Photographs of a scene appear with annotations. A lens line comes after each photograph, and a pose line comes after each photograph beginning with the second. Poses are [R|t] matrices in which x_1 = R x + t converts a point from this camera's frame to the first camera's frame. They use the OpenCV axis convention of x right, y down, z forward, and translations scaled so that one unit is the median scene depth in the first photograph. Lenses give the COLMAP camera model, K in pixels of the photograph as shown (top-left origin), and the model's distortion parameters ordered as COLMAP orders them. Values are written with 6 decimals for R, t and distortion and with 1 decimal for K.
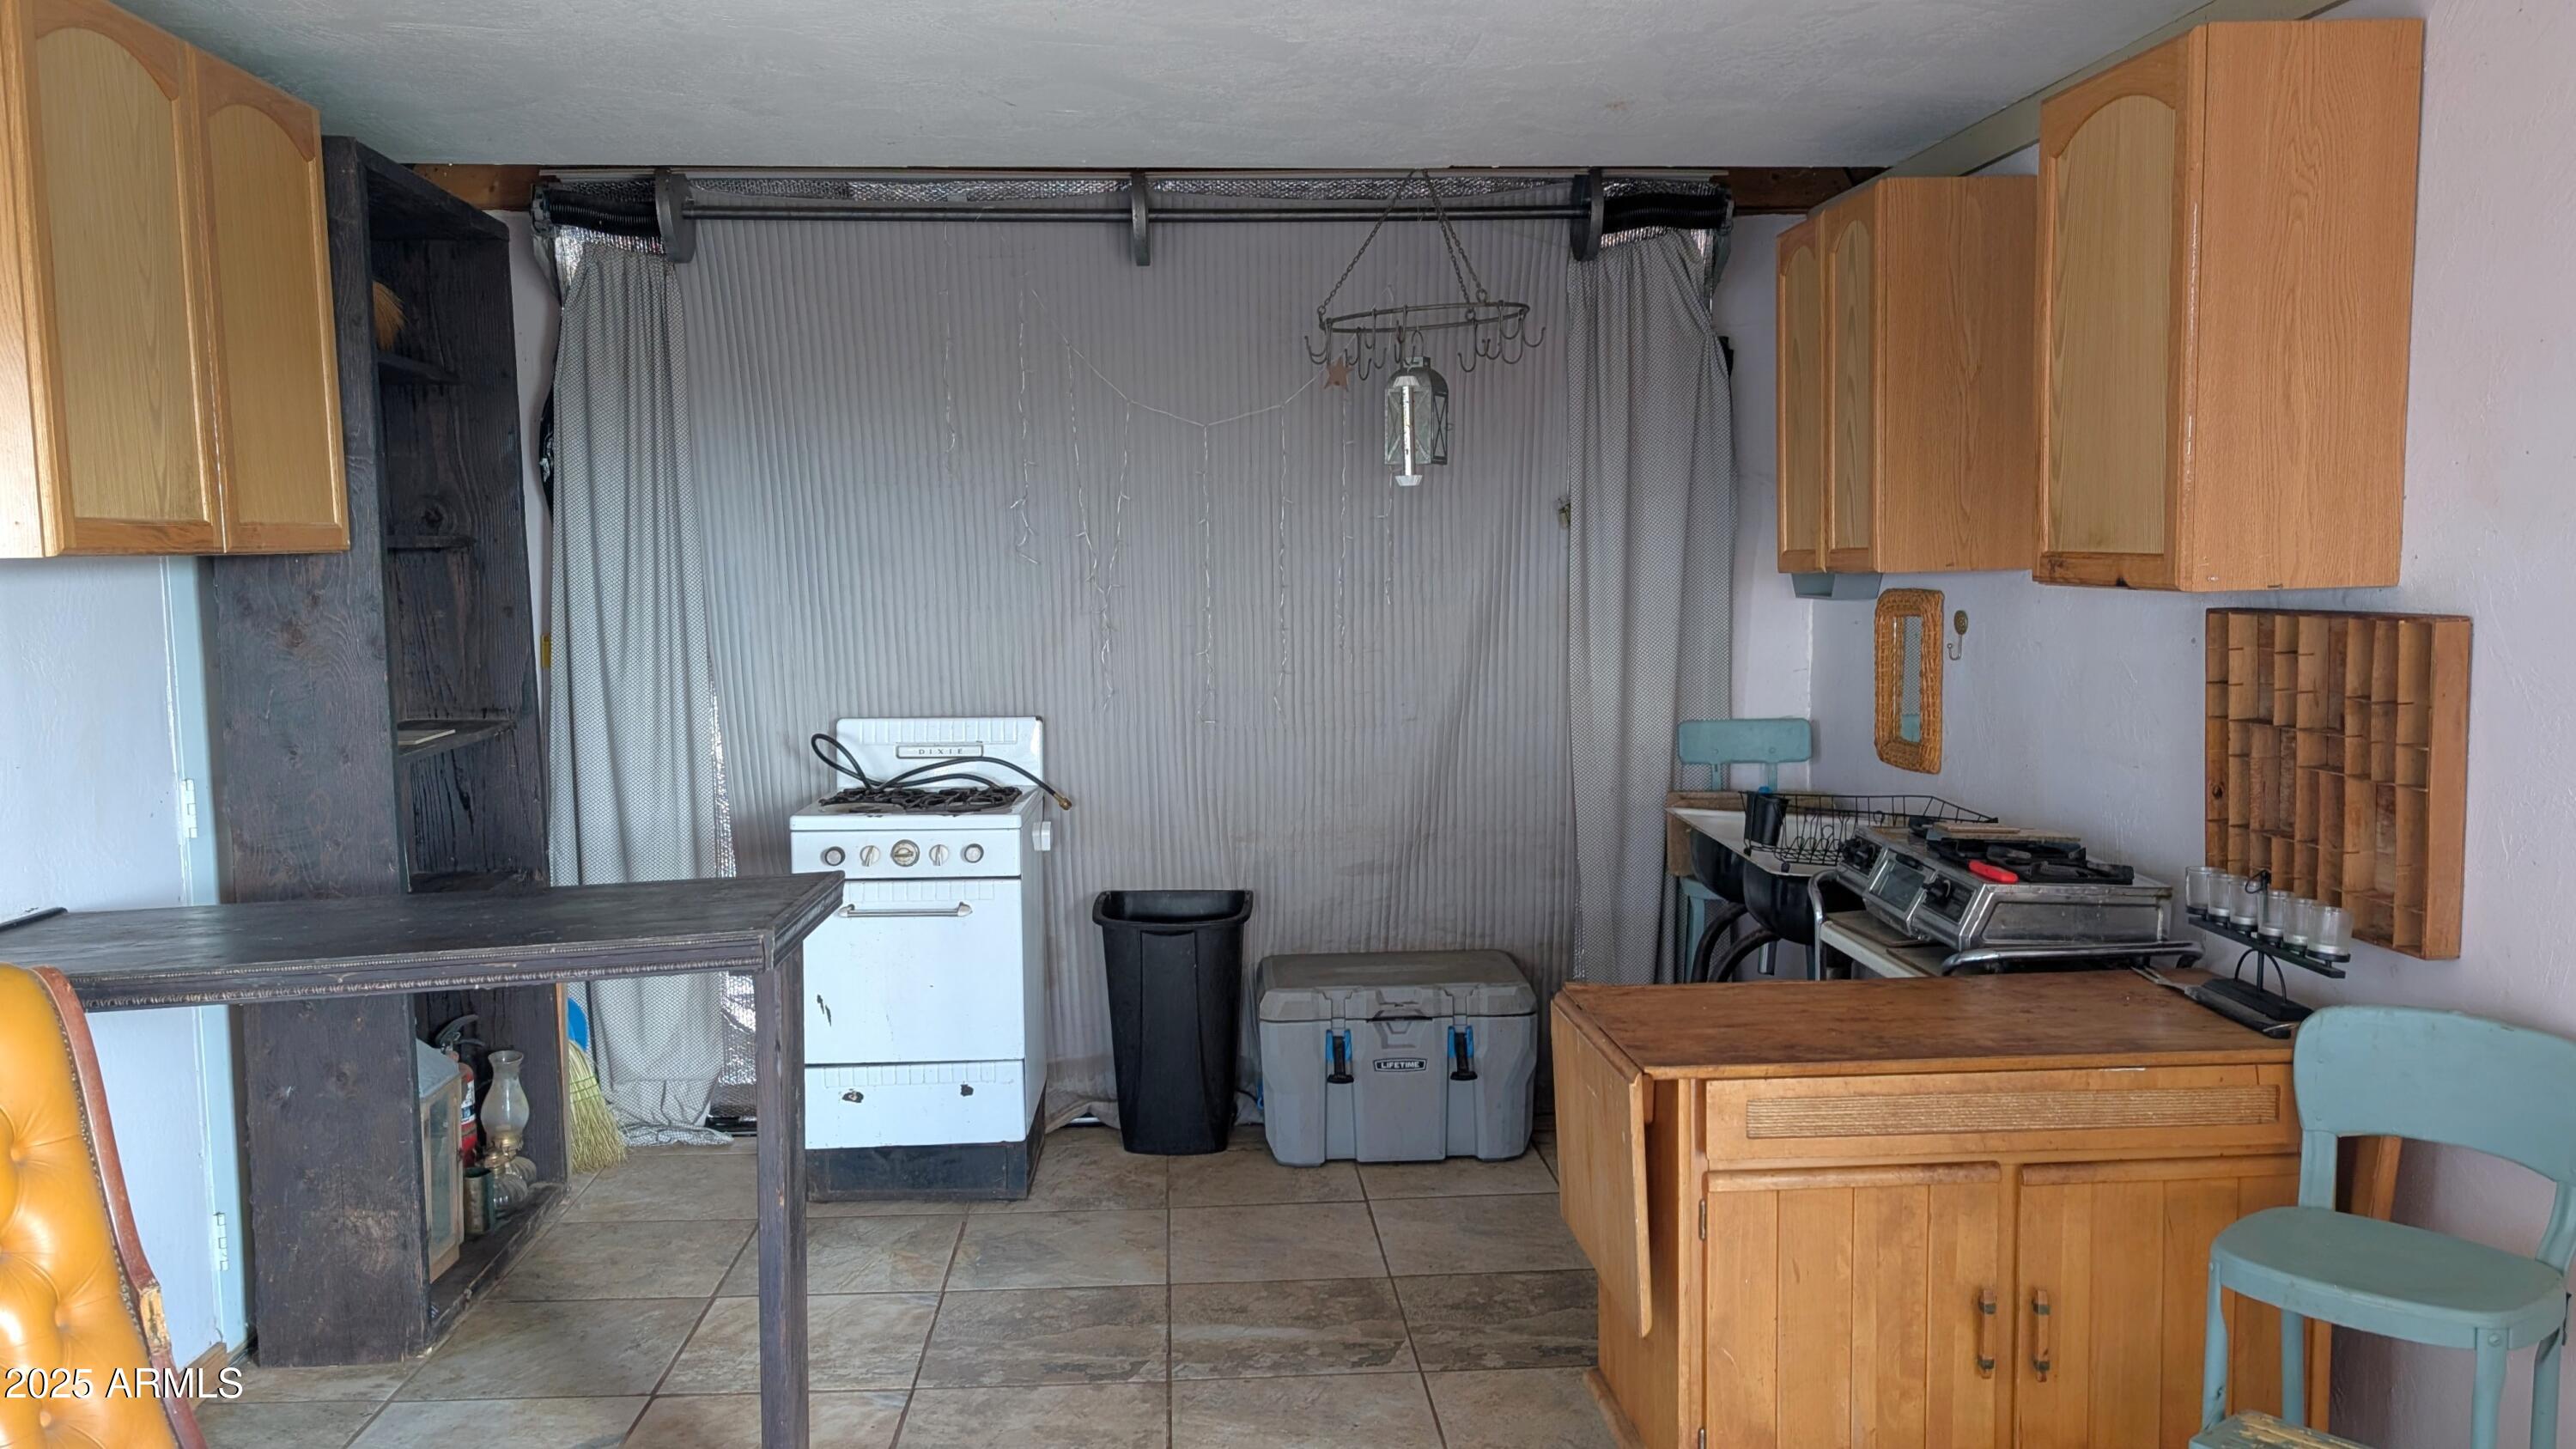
lens RADIAL K [[1899.5, 0, 1288.0], [0, 1899.5, 724.5], [0, 0, 1]] dist [0.086646, -0.092900]
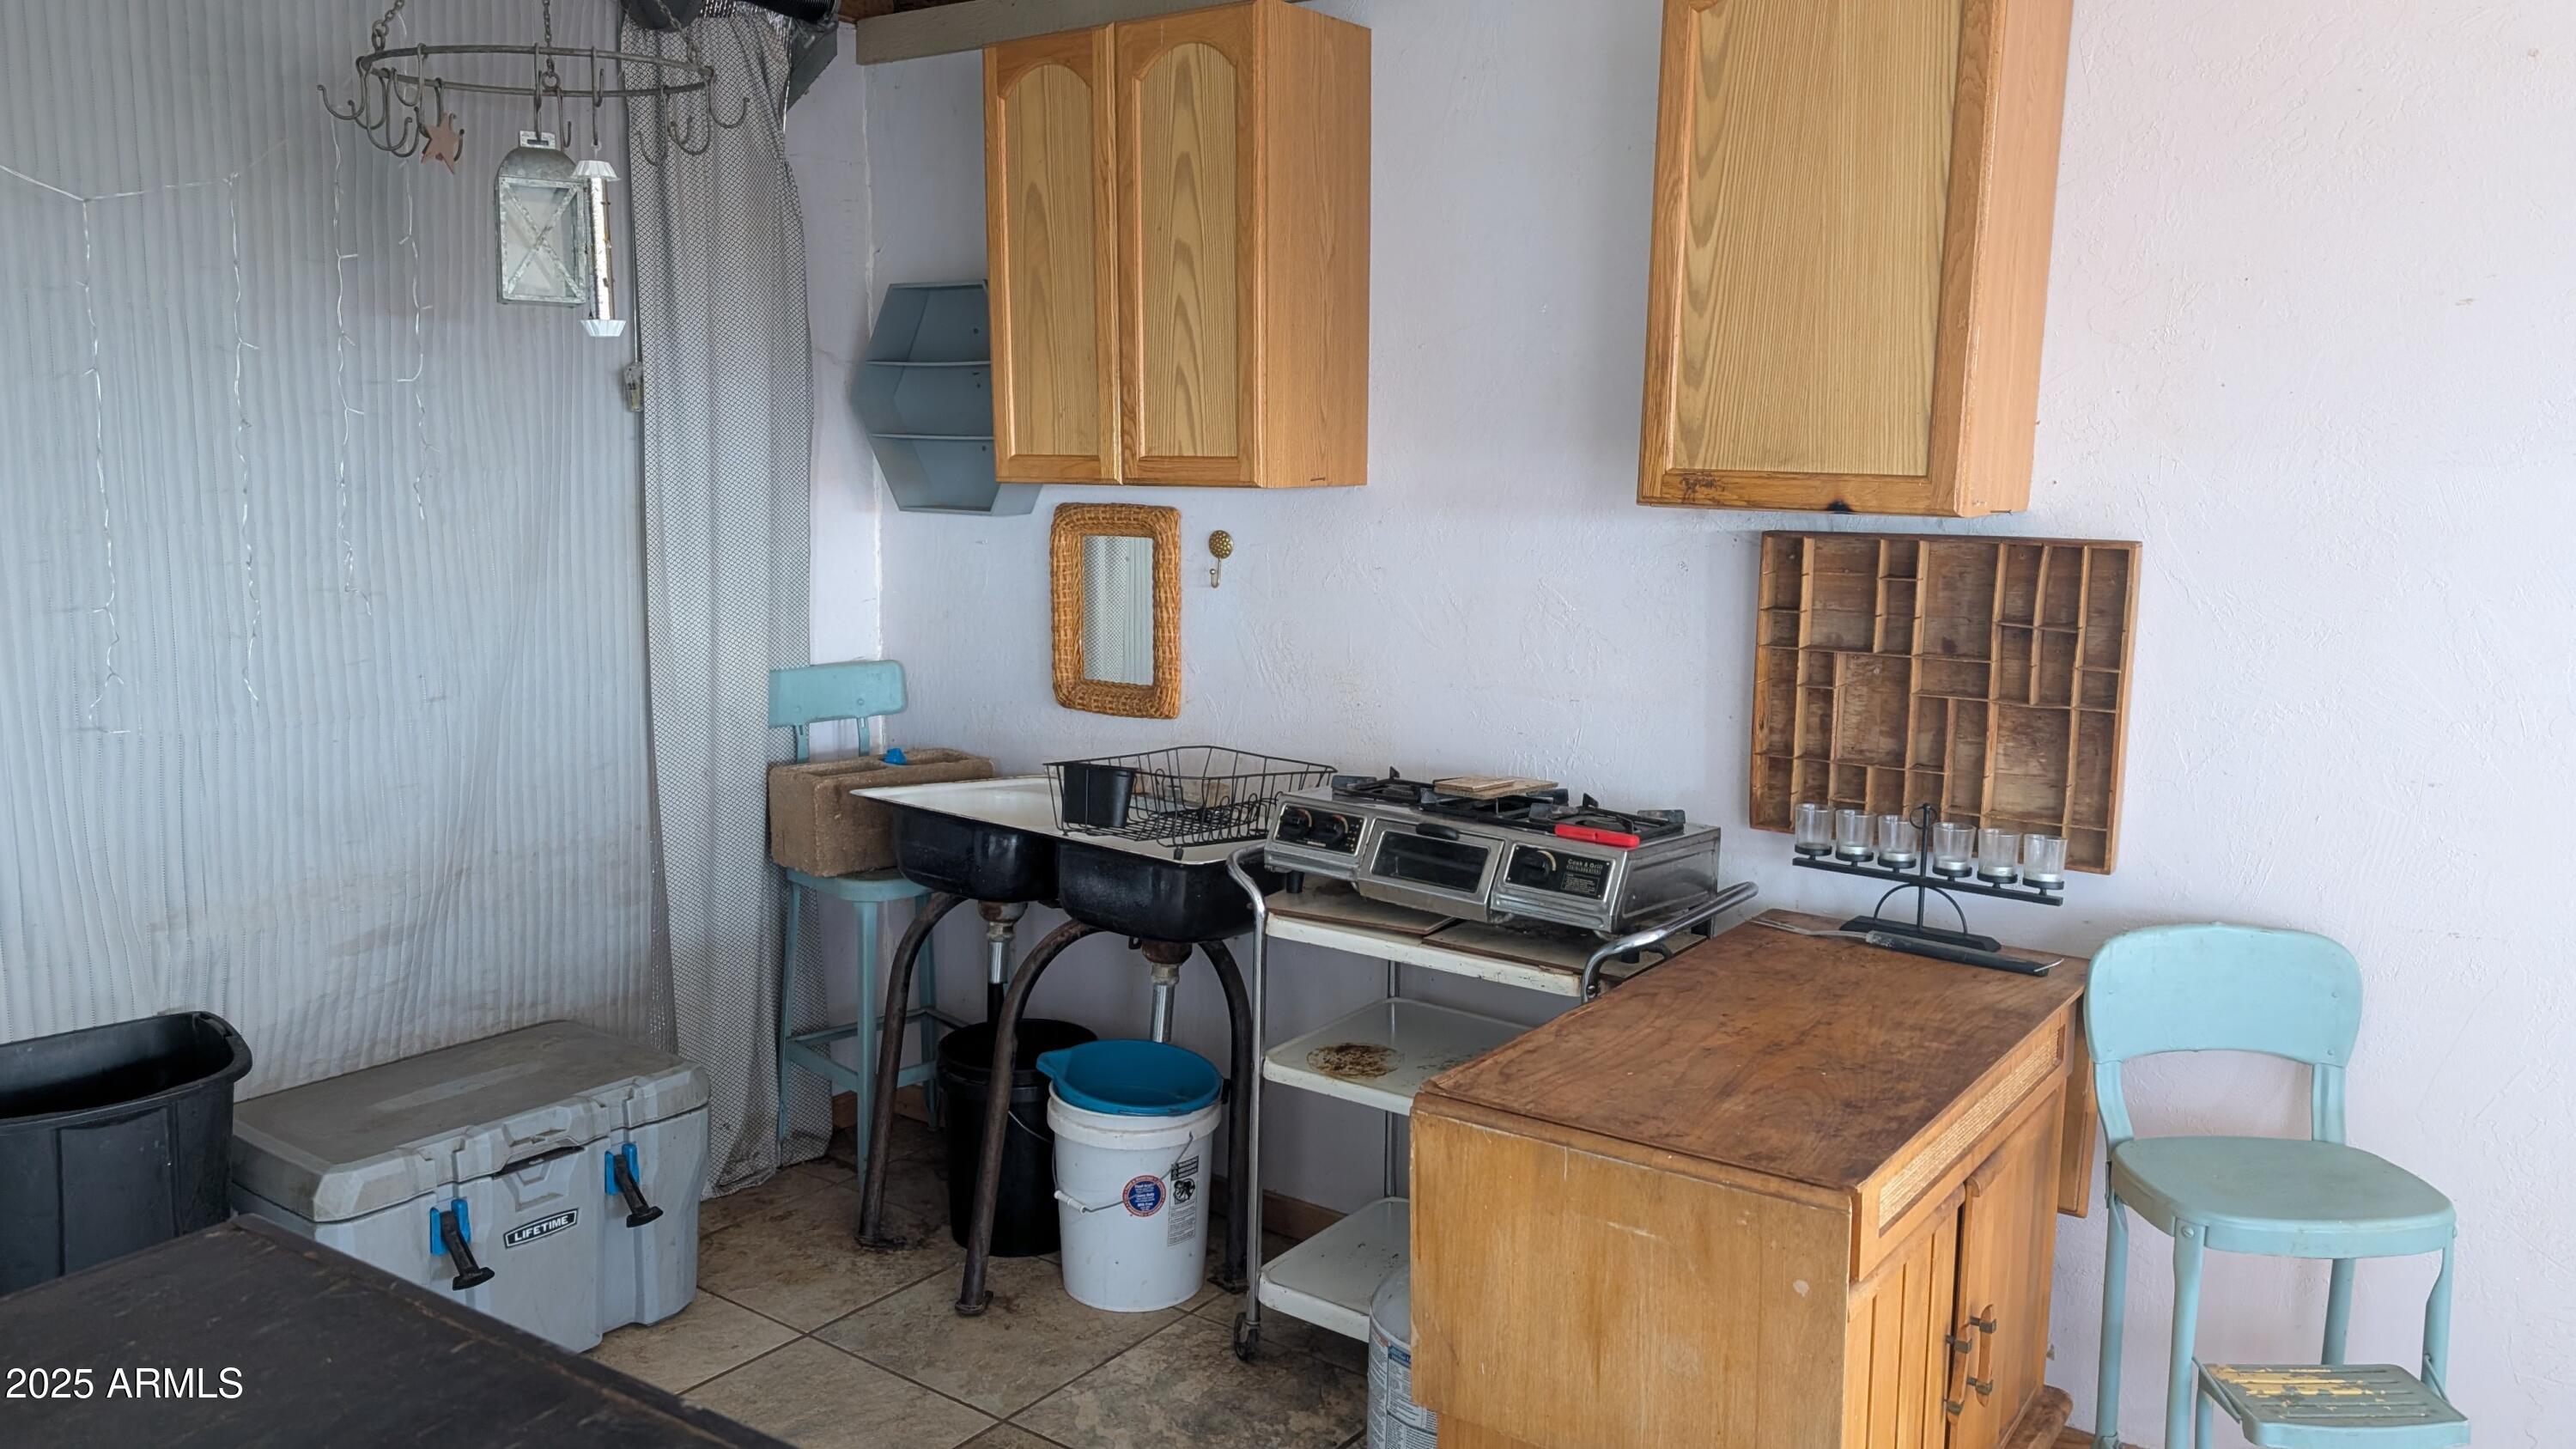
lens RADIAL K [[1899.5, 0, 1288.0], [0, 1899.5, 724.5], [0, 0, 1]] dist [0.086646, -0.092900]
pose [[0.647223, -0.087109, 0.757307, -0.256612], [0.047426, 0.996126, 0.074047, -0.030403], [-0.760824, -0.012009, 0.648847, 0.370145]]
